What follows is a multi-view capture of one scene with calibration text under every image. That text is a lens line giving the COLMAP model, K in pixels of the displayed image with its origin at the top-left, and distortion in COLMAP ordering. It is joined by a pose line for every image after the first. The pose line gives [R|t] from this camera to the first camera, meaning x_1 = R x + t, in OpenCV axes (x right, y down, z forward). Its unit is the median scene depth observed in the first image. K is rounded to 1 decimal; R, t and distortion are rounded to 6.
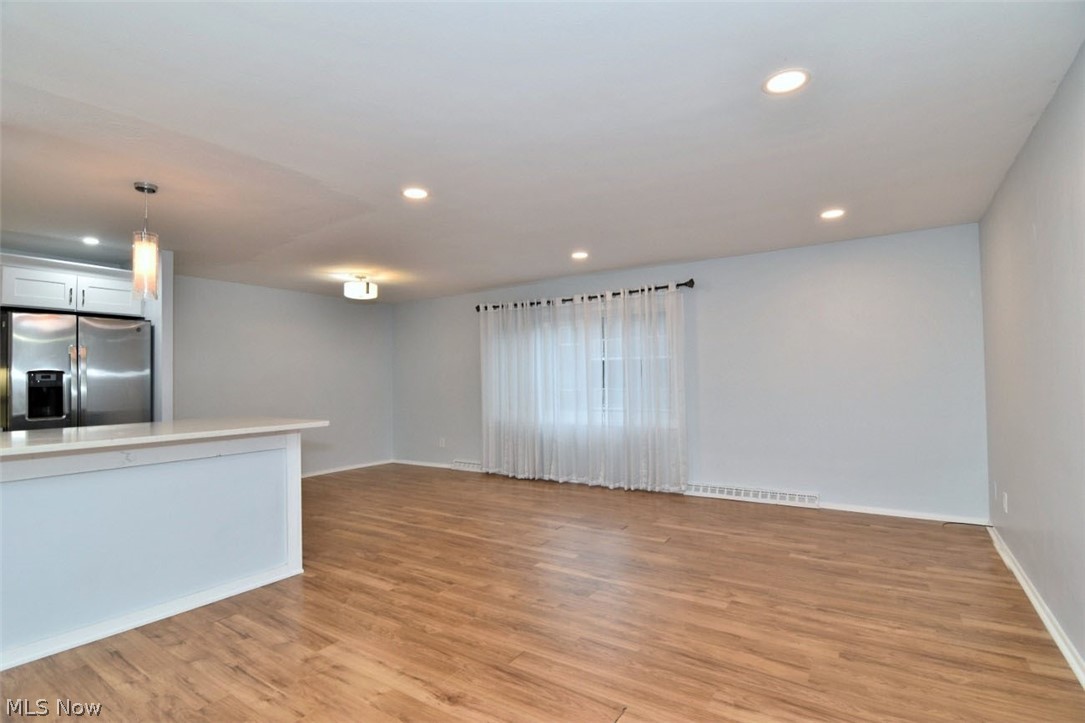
lens RADIAL K [[525.5, 0, 542.5], [0, 525.5, 361.5], [0, 0, 1]] dist [0.002224, -0.016685]
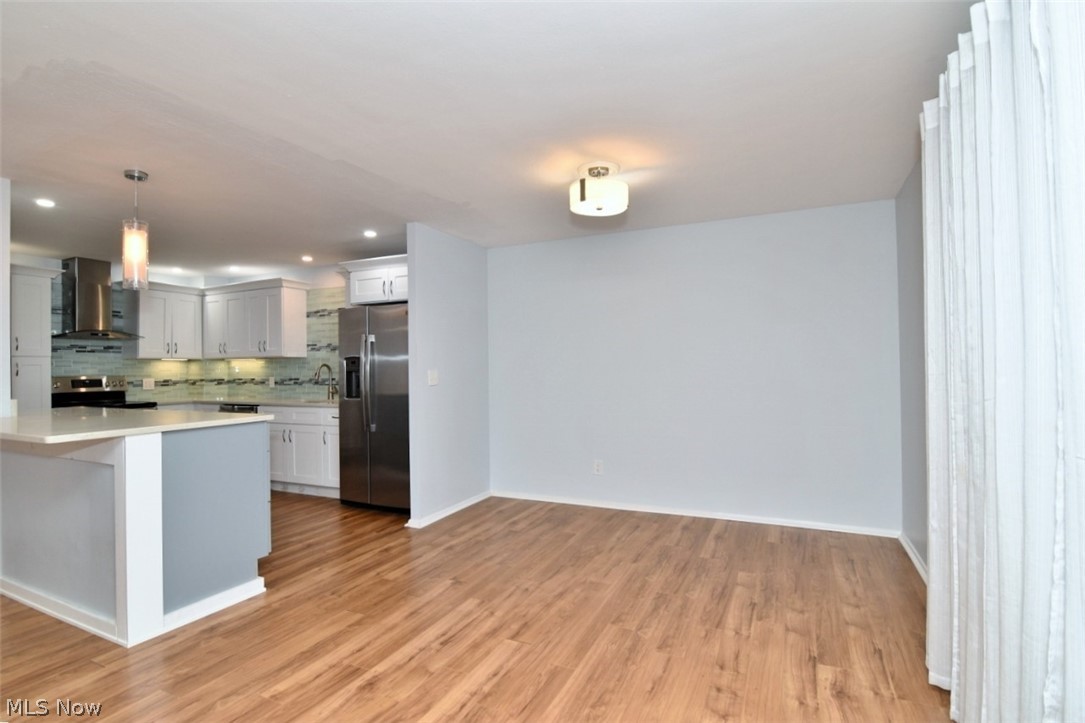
lens RADIAL K [[528.6, 0, 542.5], [0, 528.6, 361.5], [0, 0, 1]] dist [-0.000297, -0.017137]
pose [[0.141623, 0.003068, -0.989916, 0.287716], [0.042193, 0.999068, 0.009132, 0.038131], [0.989021, -0.043060, 0.141361, 1.379718]]
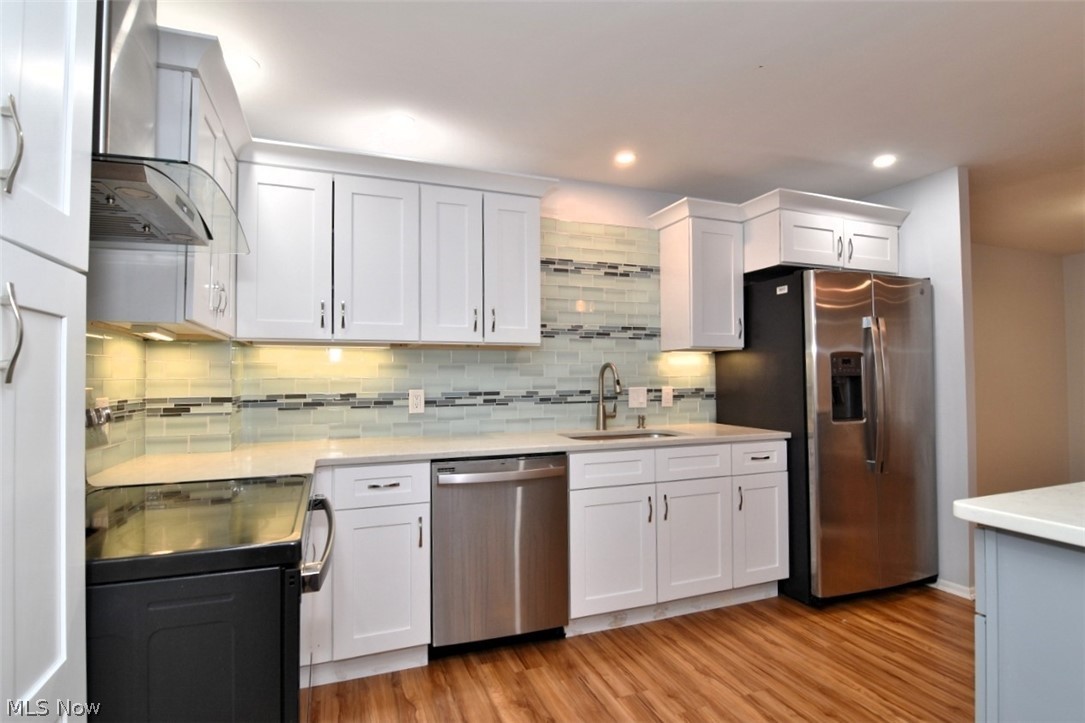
lens RADIAL K [[535.6, 0, 543.7], [0, 535.6, 364.5], [0, 0, 1]] dist [0.000975, -0.015271]
pose [[0.814511, -0.003111, -0.580140, -0.961755], [0.011009, 0.999888, 0.010094, 0.024938], [0.580044, -0.014608, 0.814454, 0.204020]]
